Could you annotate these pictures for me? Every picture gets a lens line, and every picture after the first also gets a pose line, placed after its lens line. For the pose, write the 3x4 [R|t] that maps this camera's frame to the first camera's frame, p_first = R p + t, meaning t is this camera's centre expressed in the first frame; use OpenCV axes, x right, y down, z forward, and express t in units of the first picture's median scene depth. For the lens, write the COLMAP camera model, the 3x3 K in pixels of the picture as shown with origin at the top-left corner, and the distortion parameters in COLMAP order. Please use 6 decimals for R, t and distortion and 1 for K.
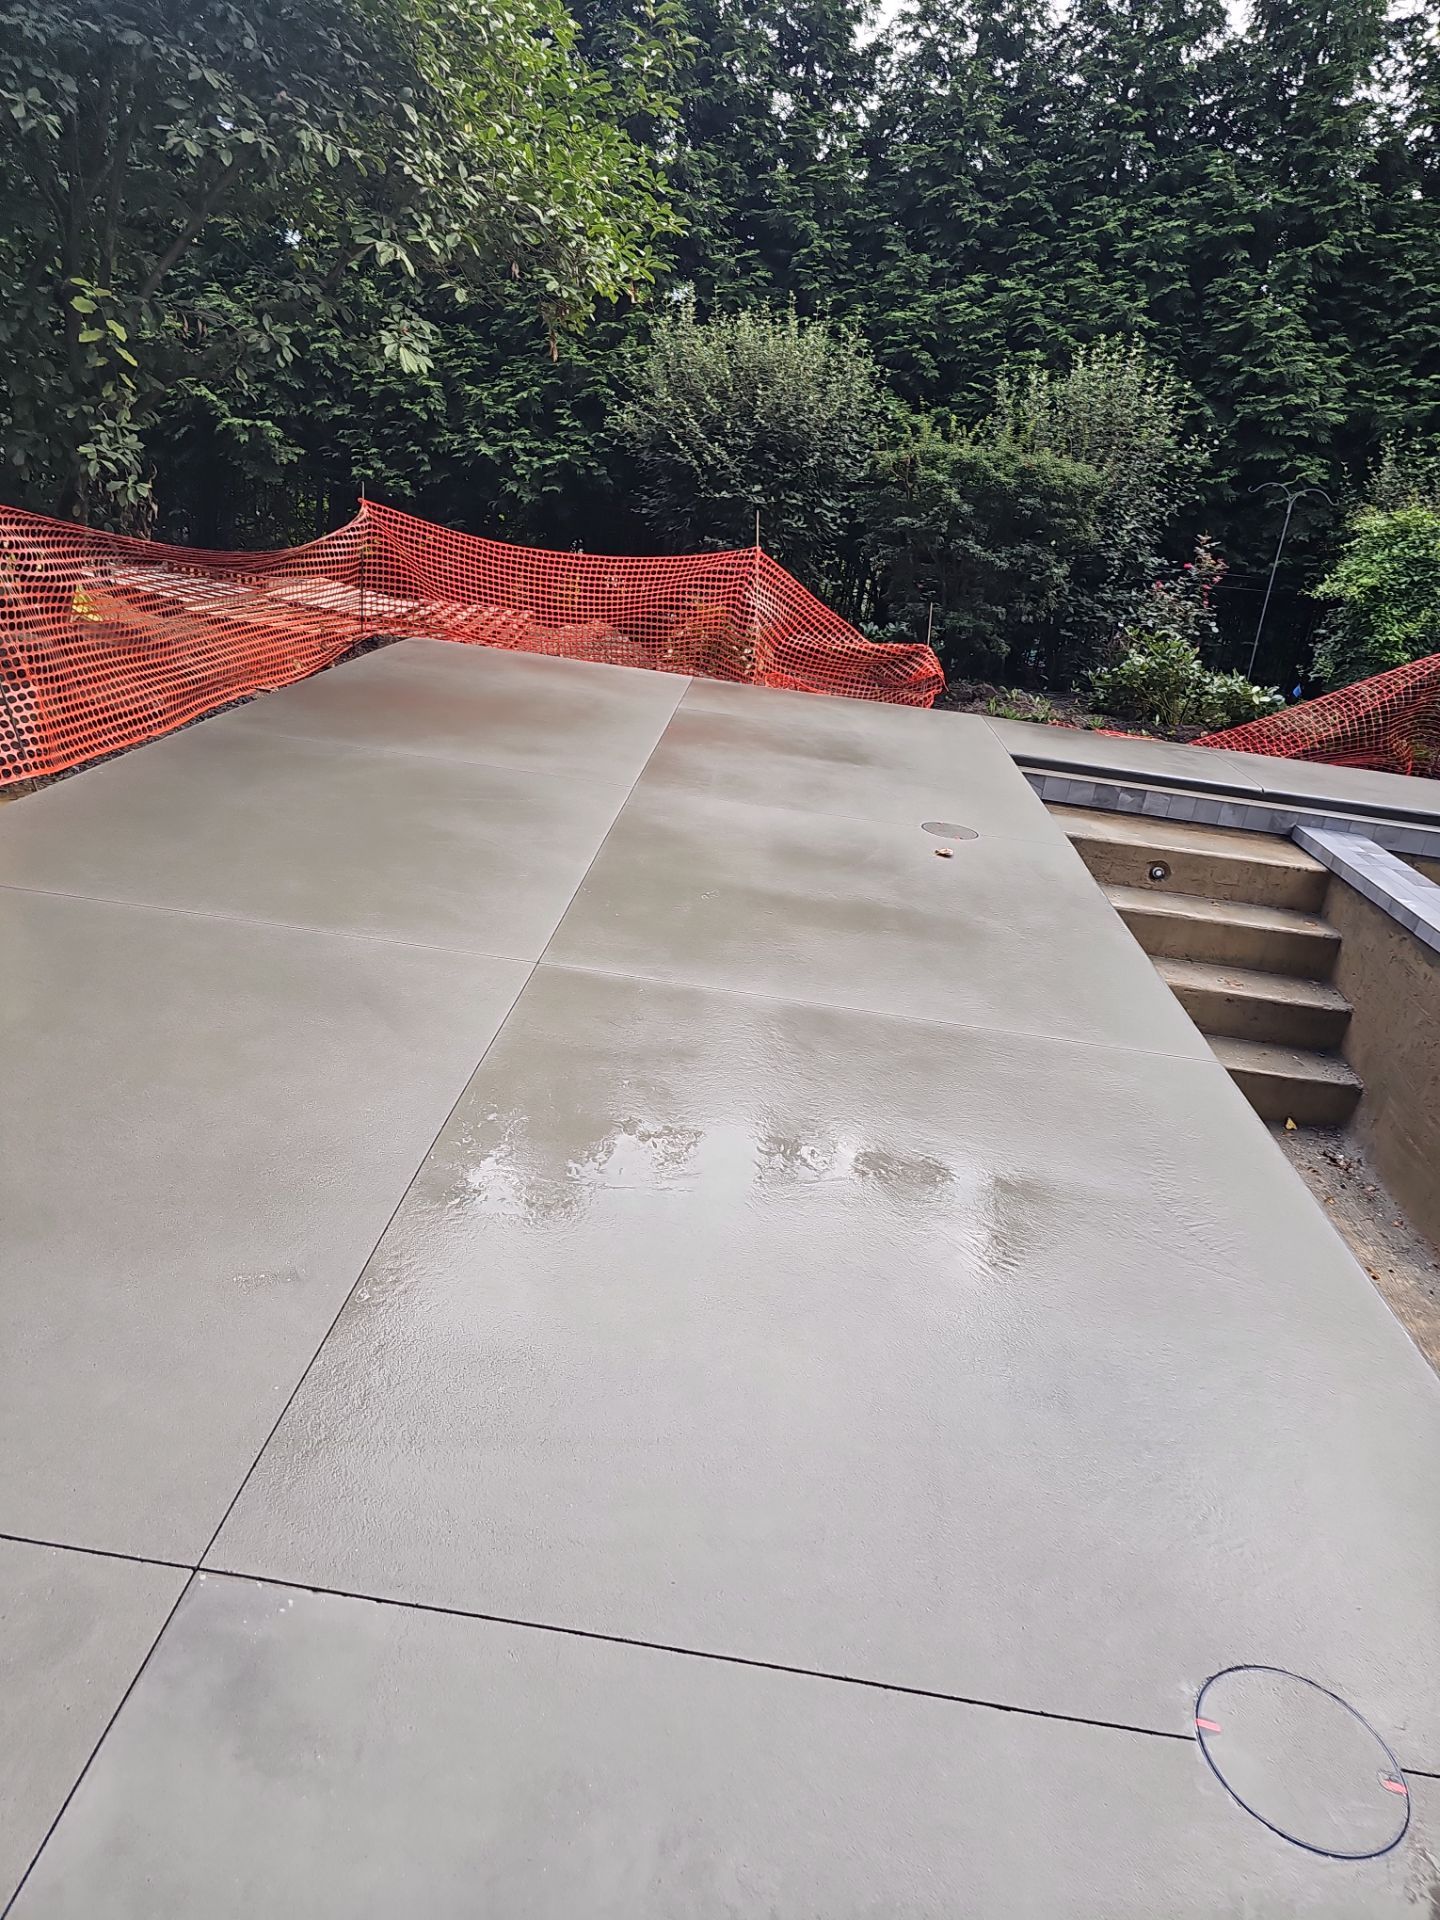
lens RADIAL K [[1302.2, 0, 704.4], [0, 1302.2, 941.1], [0, 0, 1]] dist [0.040350, -0.012253]
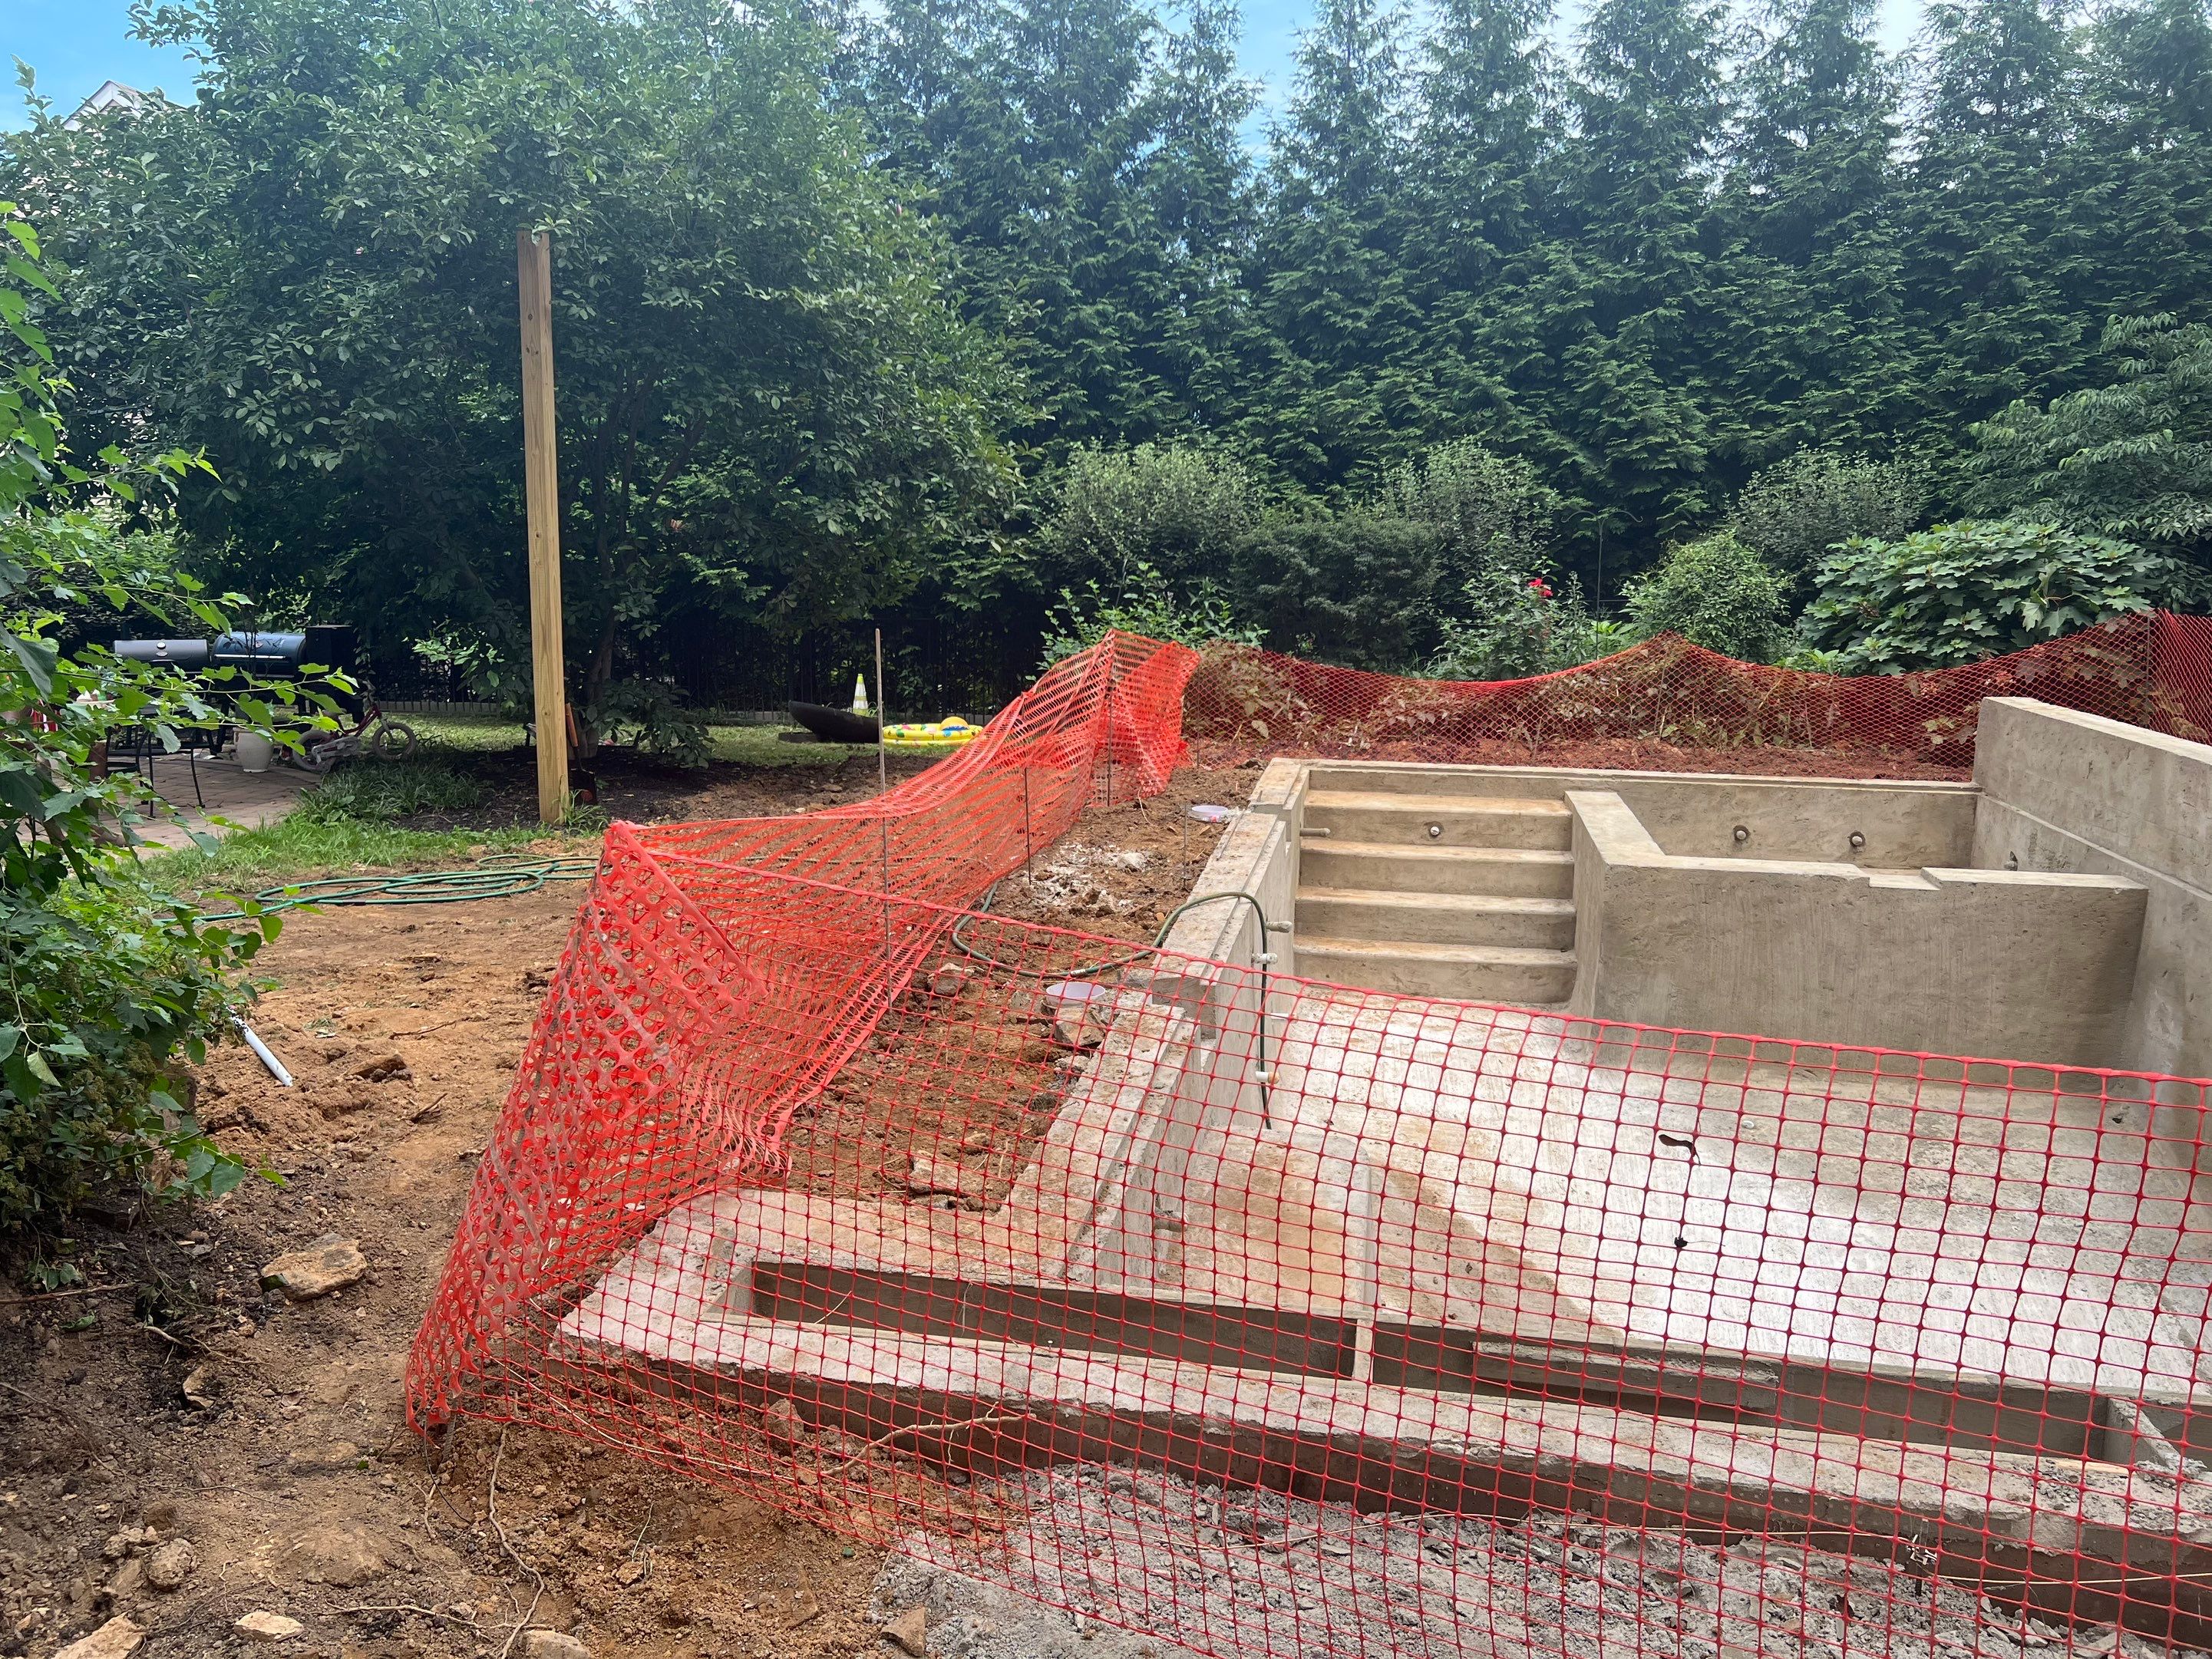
lens RADIAL K [[1719.4, 0, 1105.5], [0, 1719.4, 817.3], [0, 0, 1]] dist [0.052009, -0.052885]
pose [[0.987798, -0.103705, -0.116195, 0.133869], [0.078631, 0.976079, -0.202699, 0.143065], [0.134436, 0.191090, 0.972323, -0.378304]]
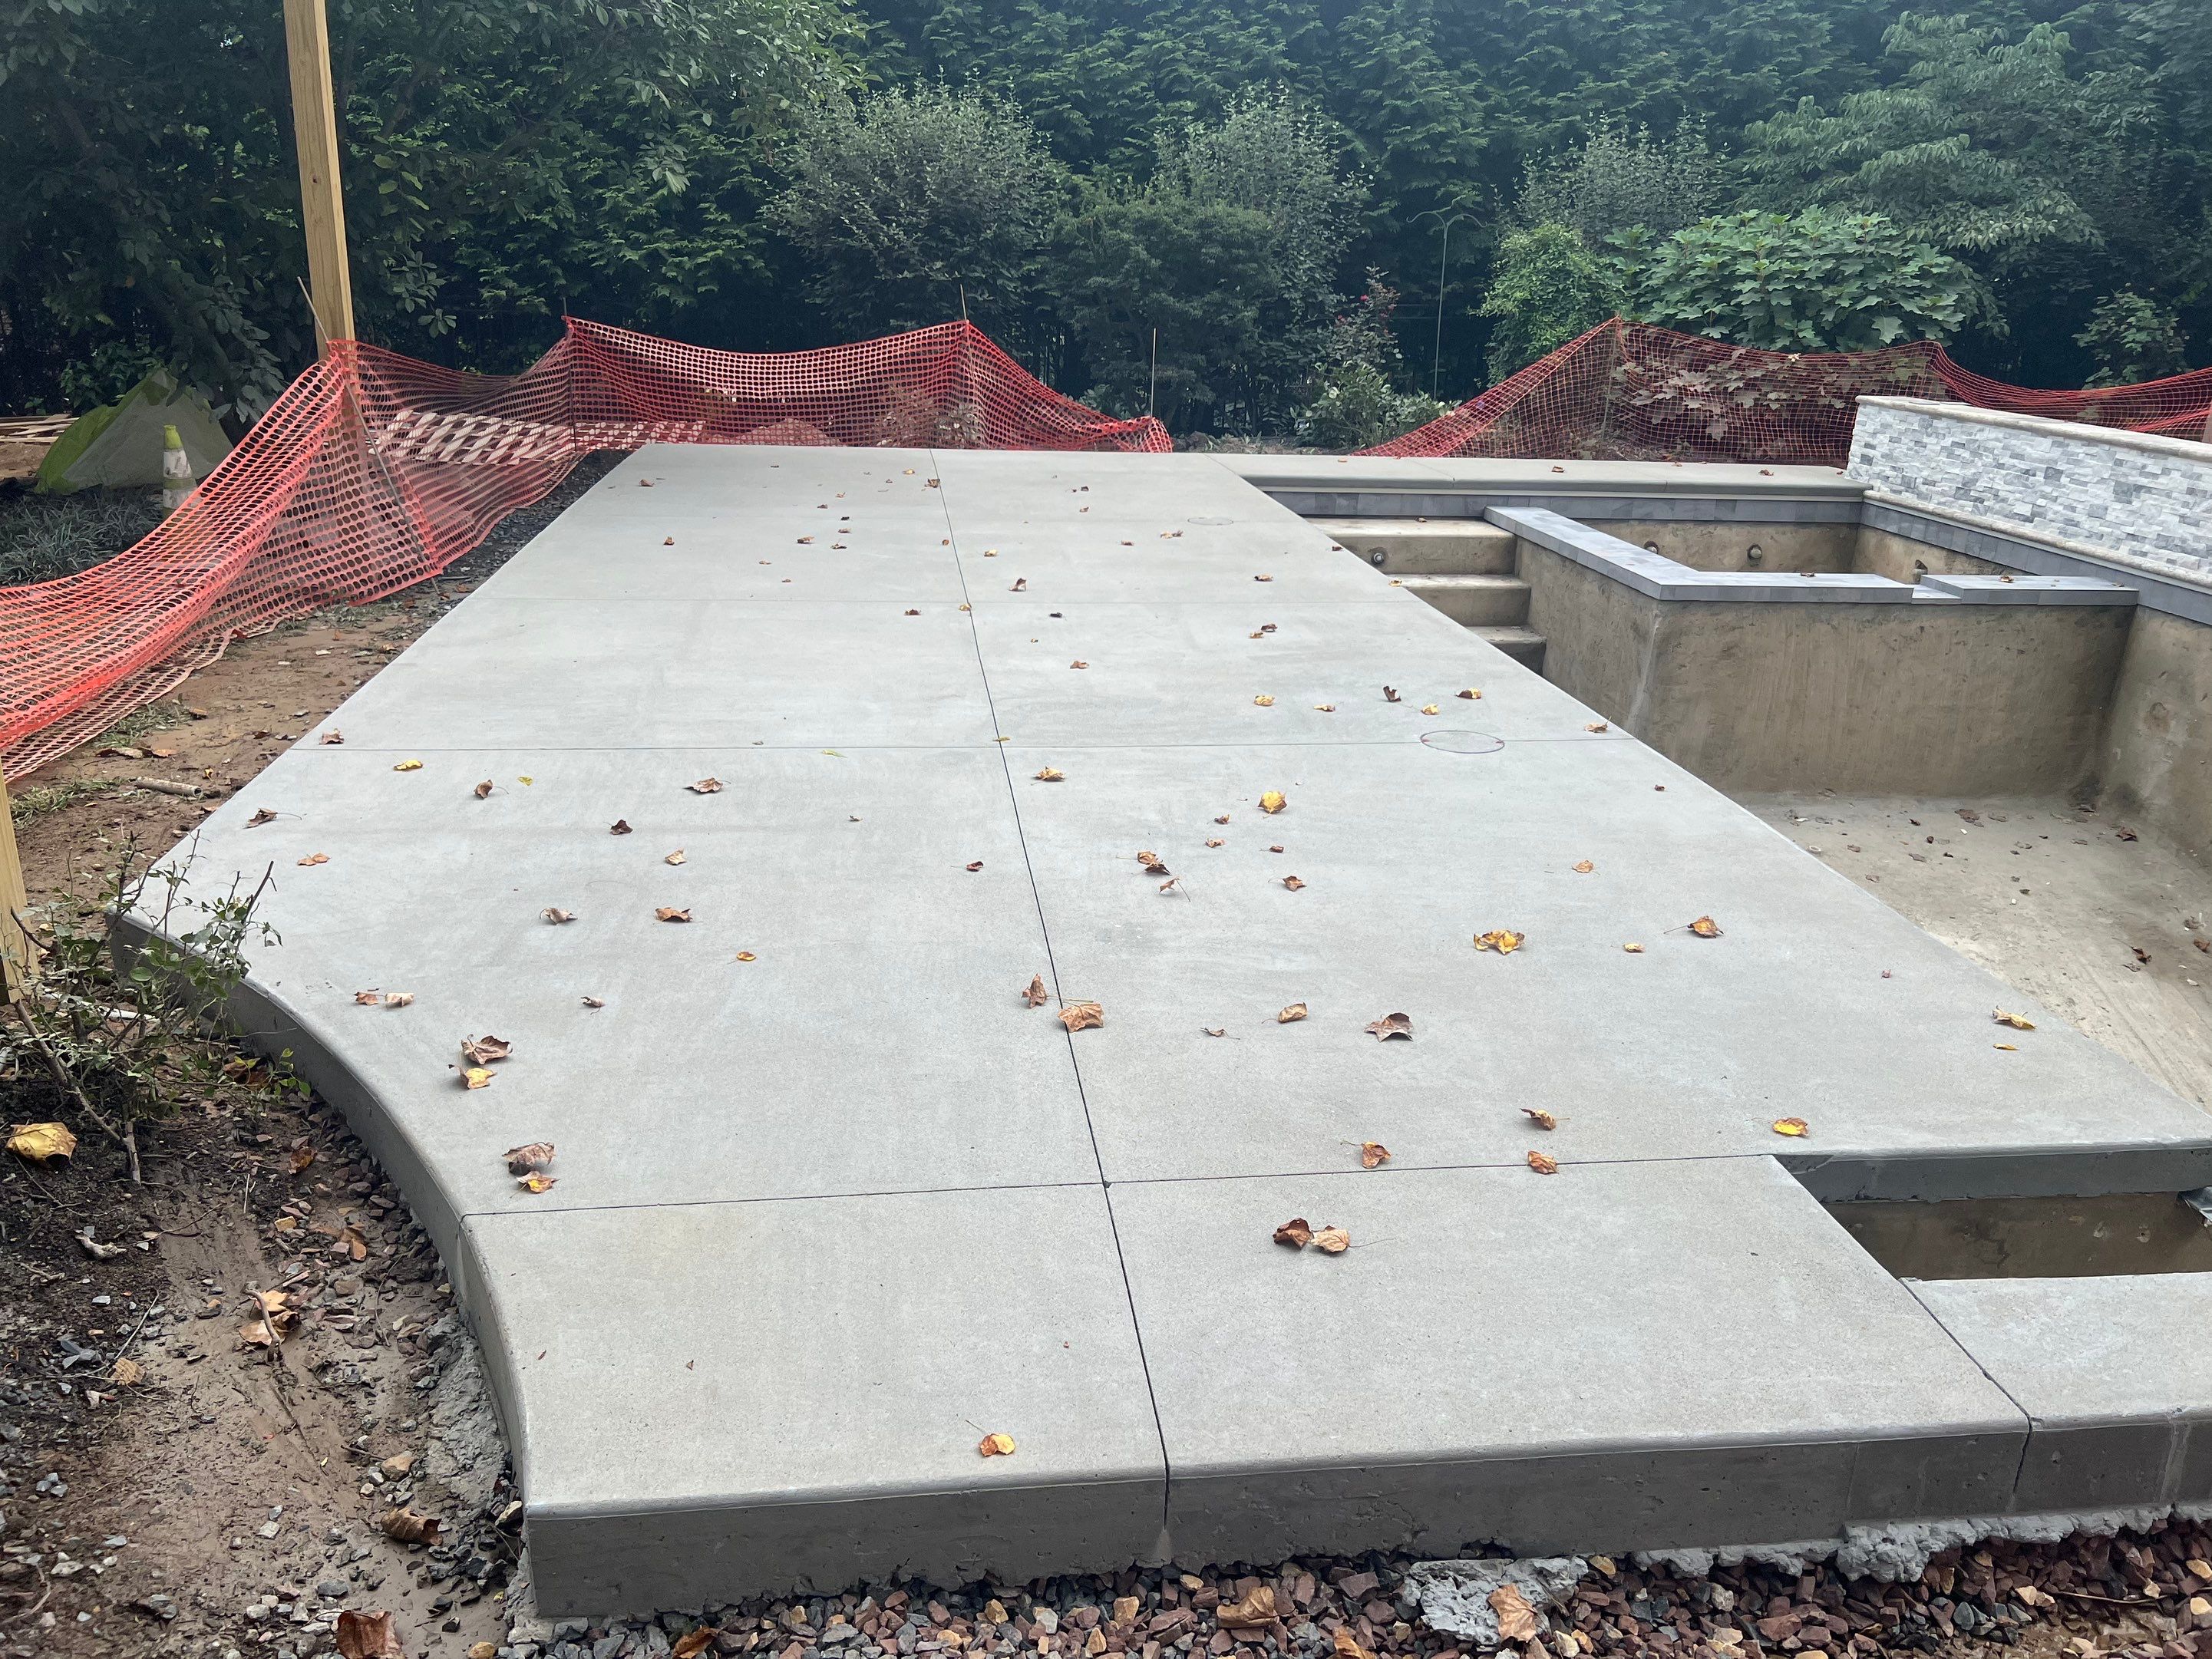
lens RADIAL K [[1719.4, 0, 1125.3], [0, 1719.4, 843.2], [0, 0, 1]] dist [0.052009, -0.052885]
pose [[0.974079, -0.157258, 0.162606, -0.094185], [0.158622, 0.987329, 0.004649, 0.091980], [-0.161277, 0.021265, 0.986680, -0.274445]]
